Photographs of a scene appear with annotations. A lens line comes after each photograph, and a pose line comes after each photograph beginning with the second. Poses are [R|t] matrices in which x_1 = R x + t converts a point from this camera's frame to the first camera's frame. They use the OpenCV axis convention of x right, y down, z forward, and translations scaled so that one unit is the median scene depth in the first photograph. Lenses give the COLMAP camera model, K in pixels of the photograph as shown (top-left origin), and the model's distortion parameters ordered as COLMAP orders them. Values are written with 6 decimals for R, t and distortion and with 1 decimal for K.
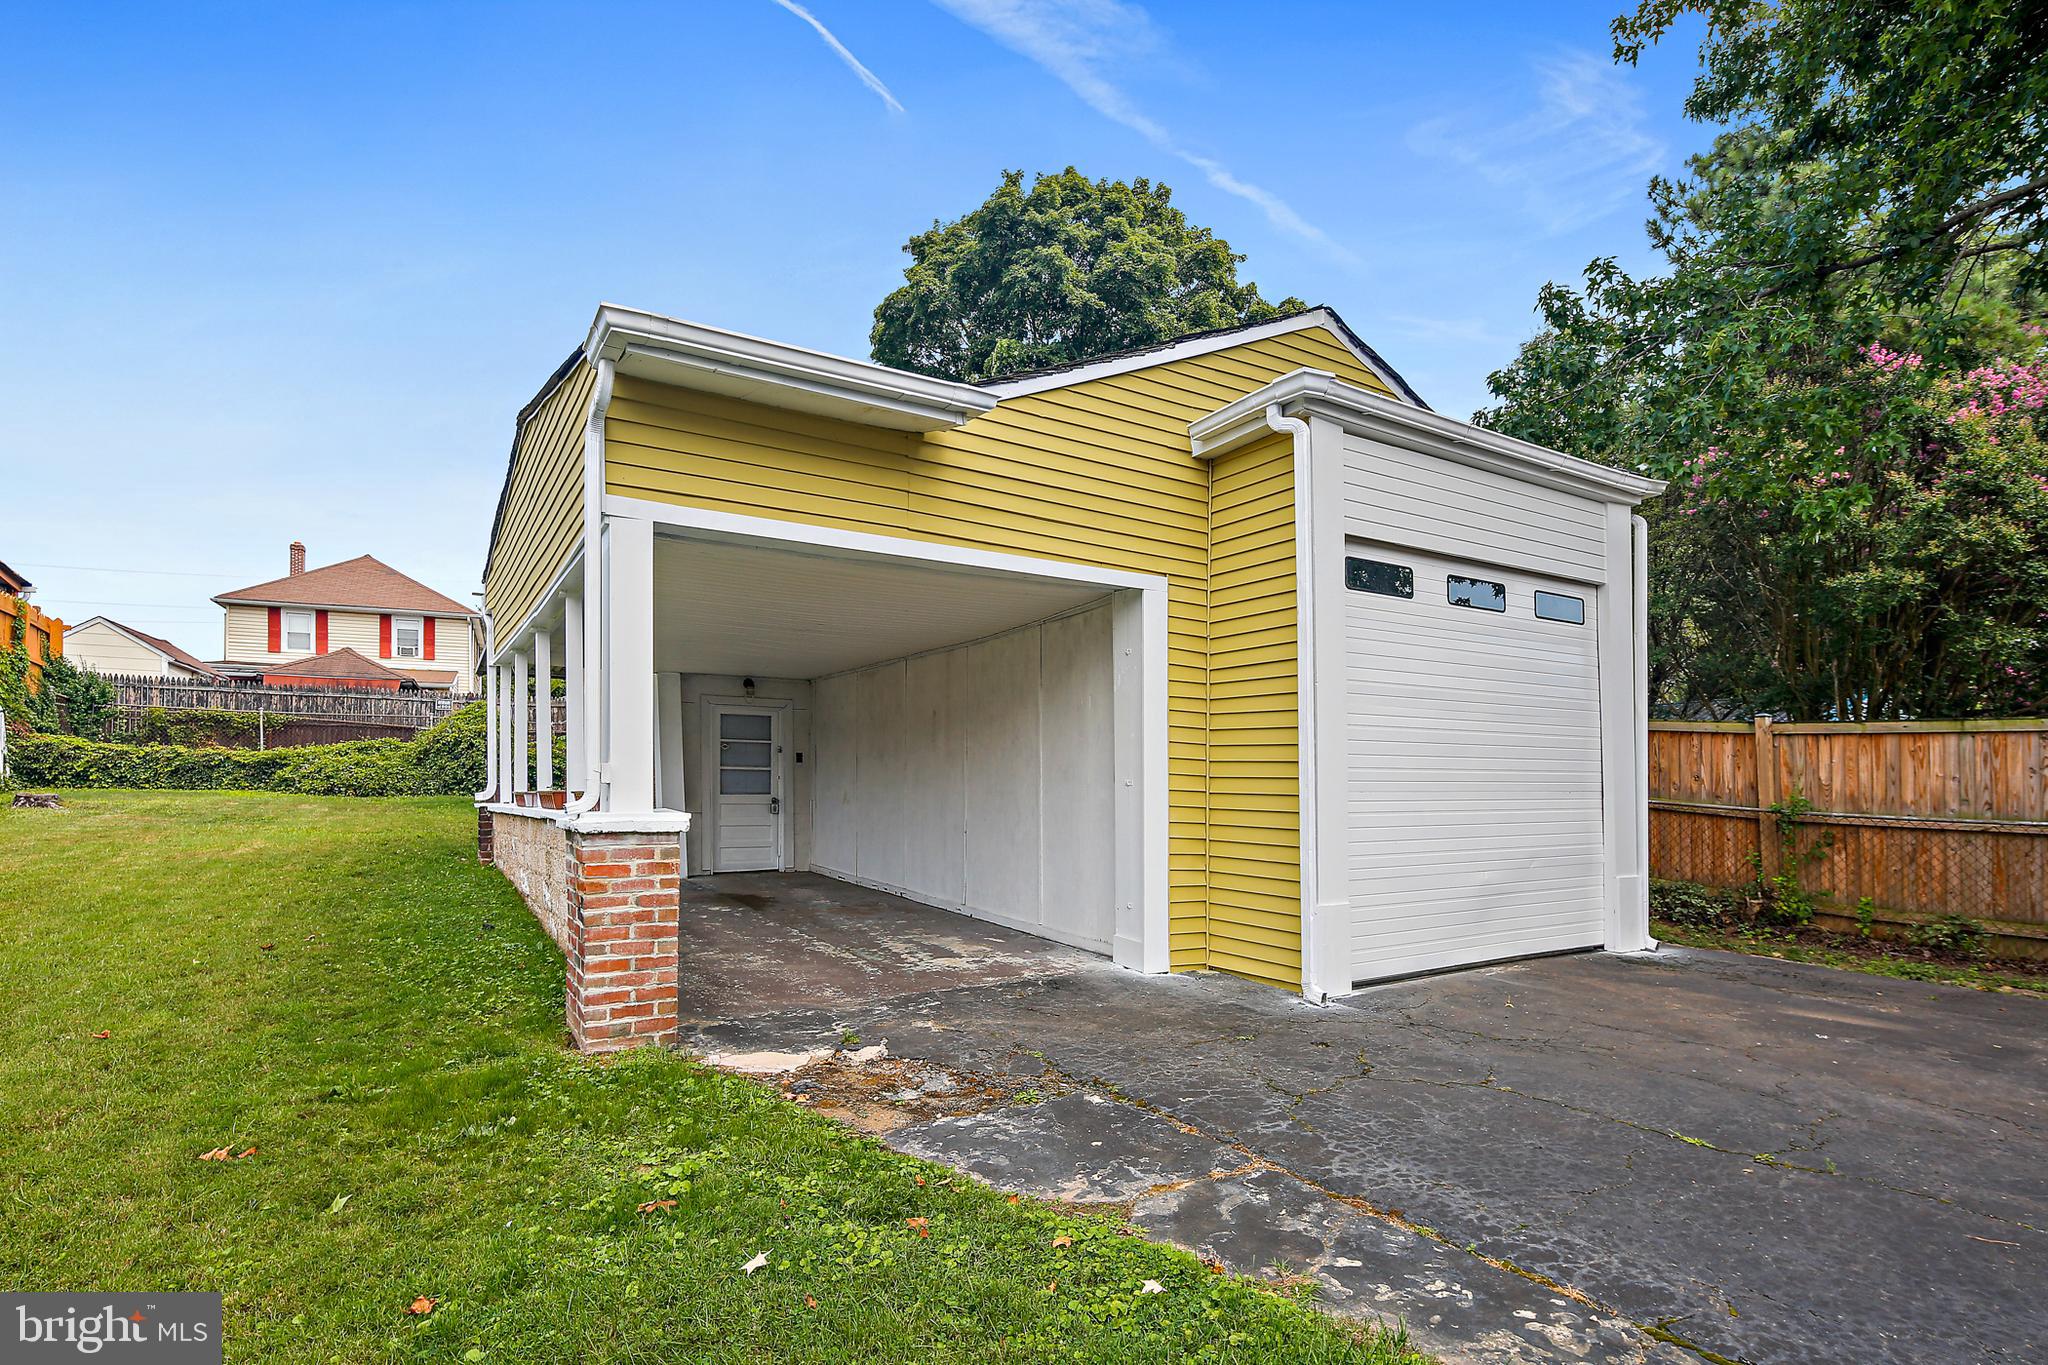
lens RADIAL K [[1026.1, 0, 1028.9], [0, 1026.1, 789.4], [0, 0, 1]] dist [0.002267, -0.000125]
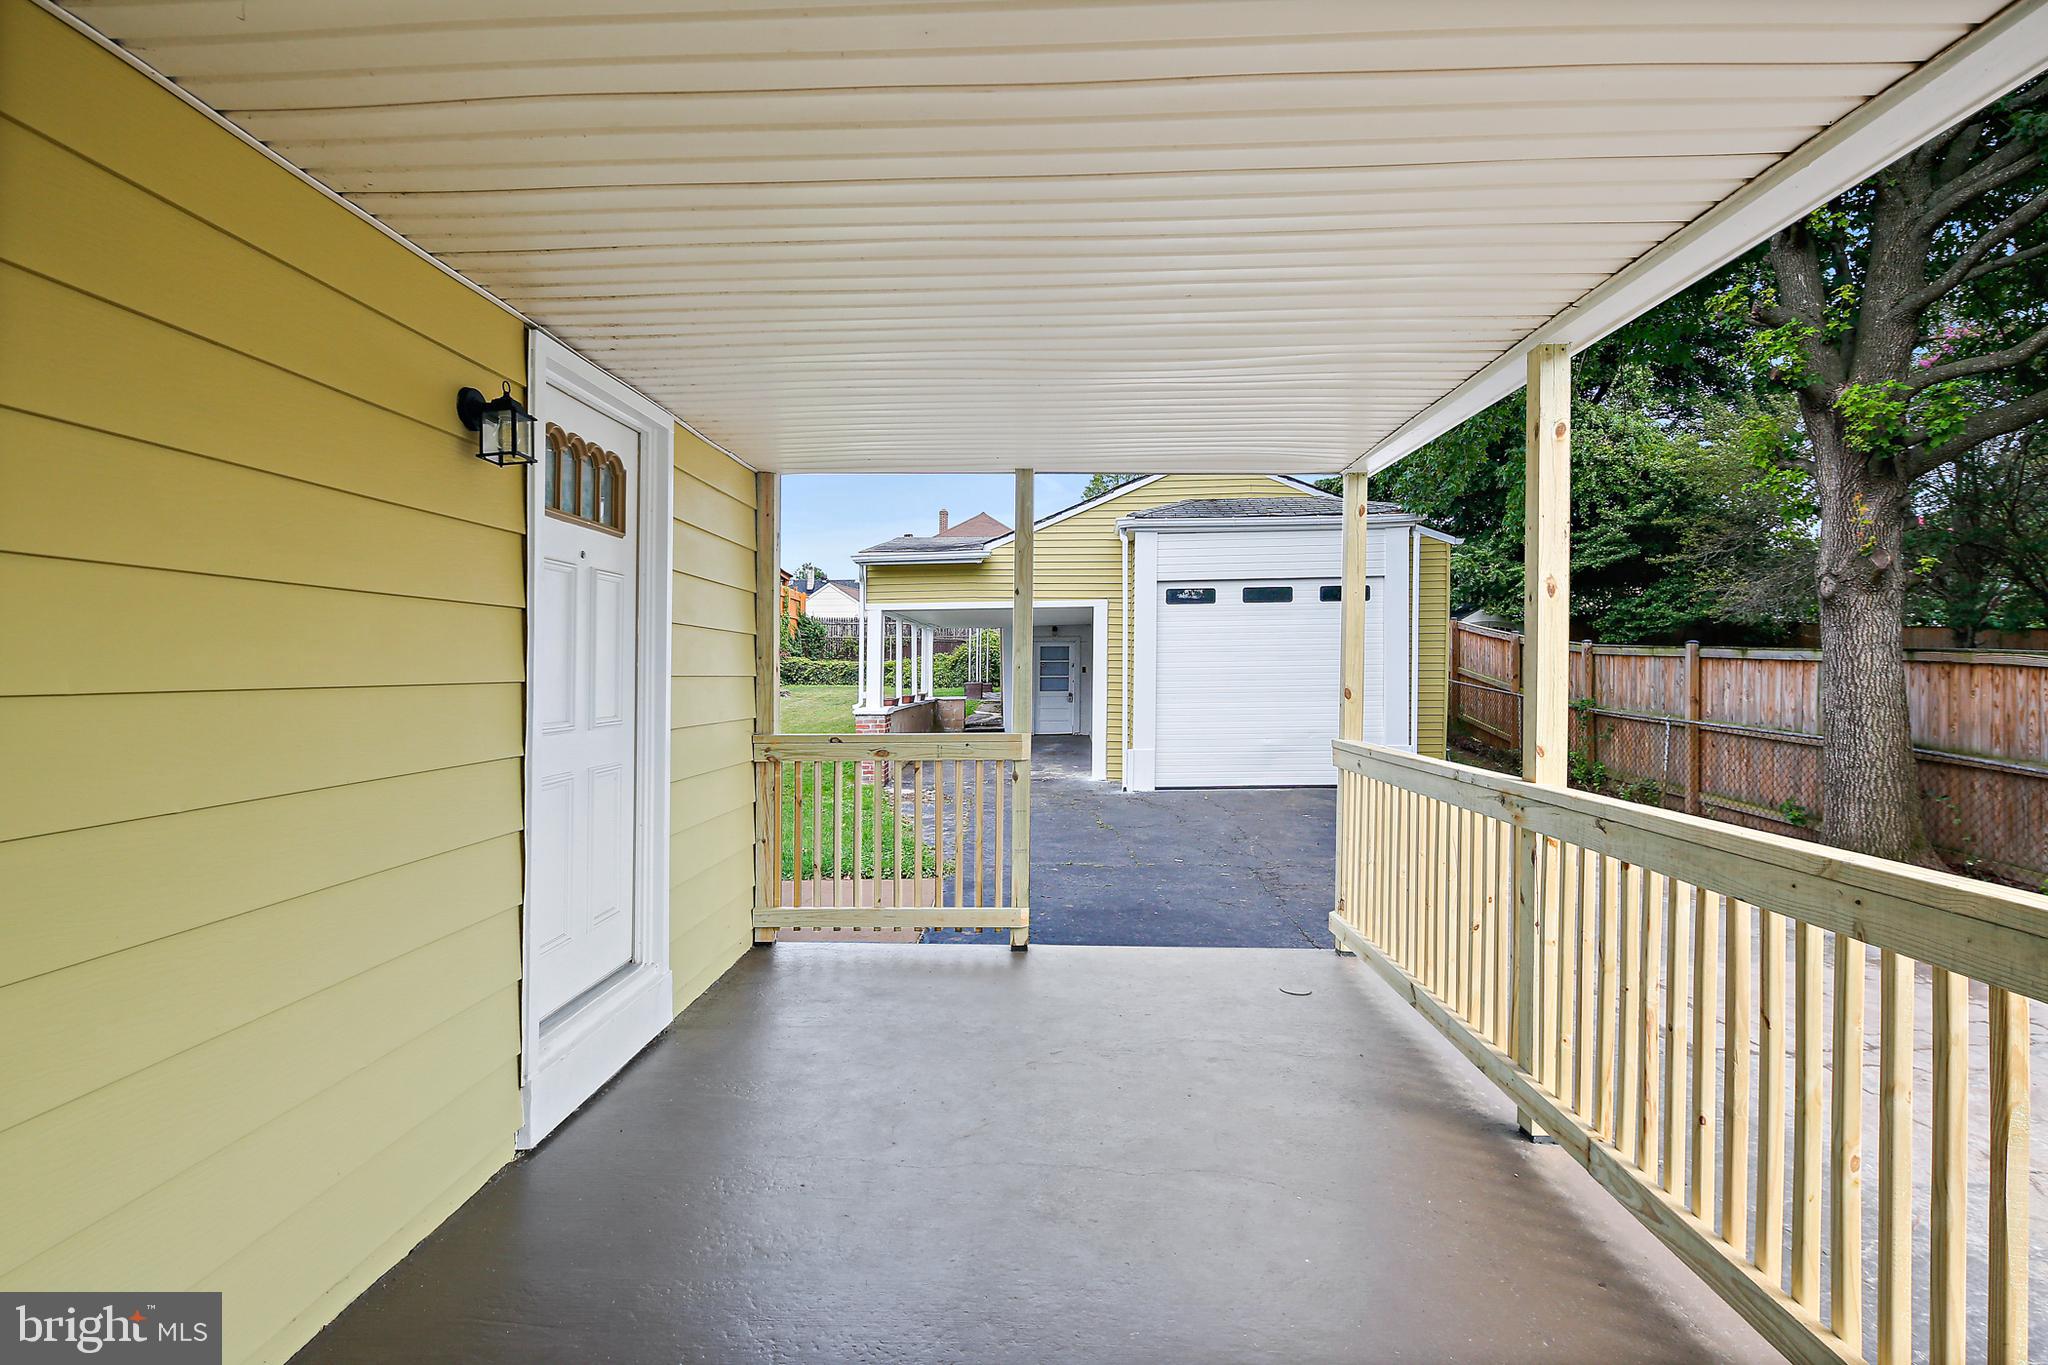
lens RADIAL K [[1006.1, 0, 995.2], [0, 1006.1, 685.7], [0, 0, 1]] dist [0.010669, -0.007577]
pose [[0.816837, -0.004163, -0.576854, 0.278595], [0.016565, 0.999731, 0.016242, -0.015044], [0.576631, -0.022822, 0.816686, -0.208750]]
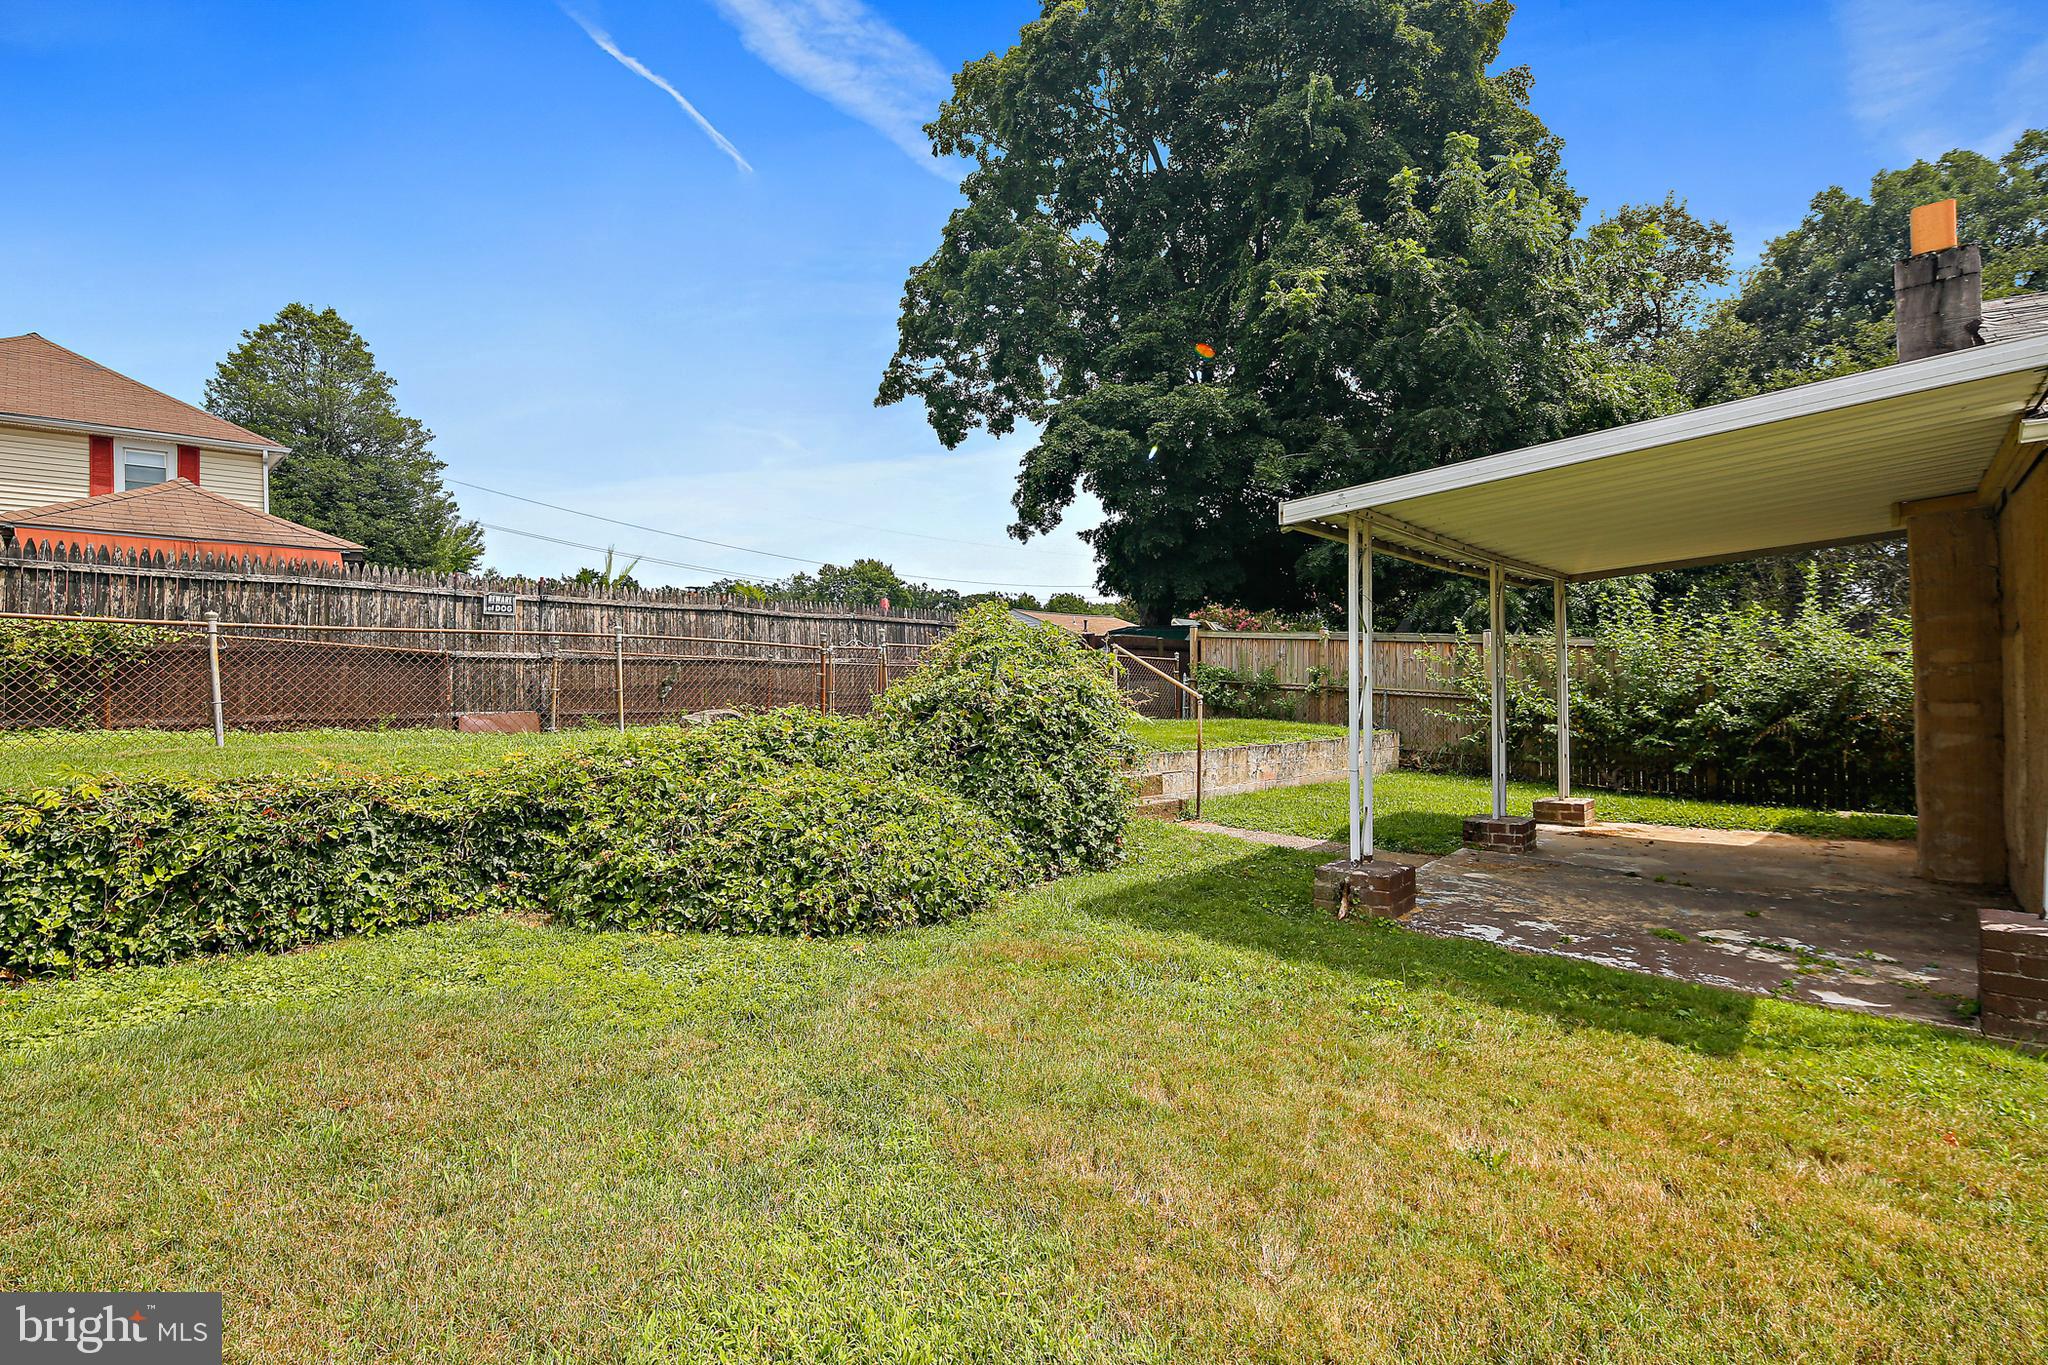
lens RADIAL K [[1006.1, 0, 995.2], [0, 1006.1, 685.7], [0, 0, 1]] dist [0.010669, -0.007577]
pose [[0.953314, -0.012328, 0.301730, -0.442053], [0.012887, 0.999917, 0.000136, -0.037825], [-0.301706, 0.003759, 0.953394, 0.438566]]
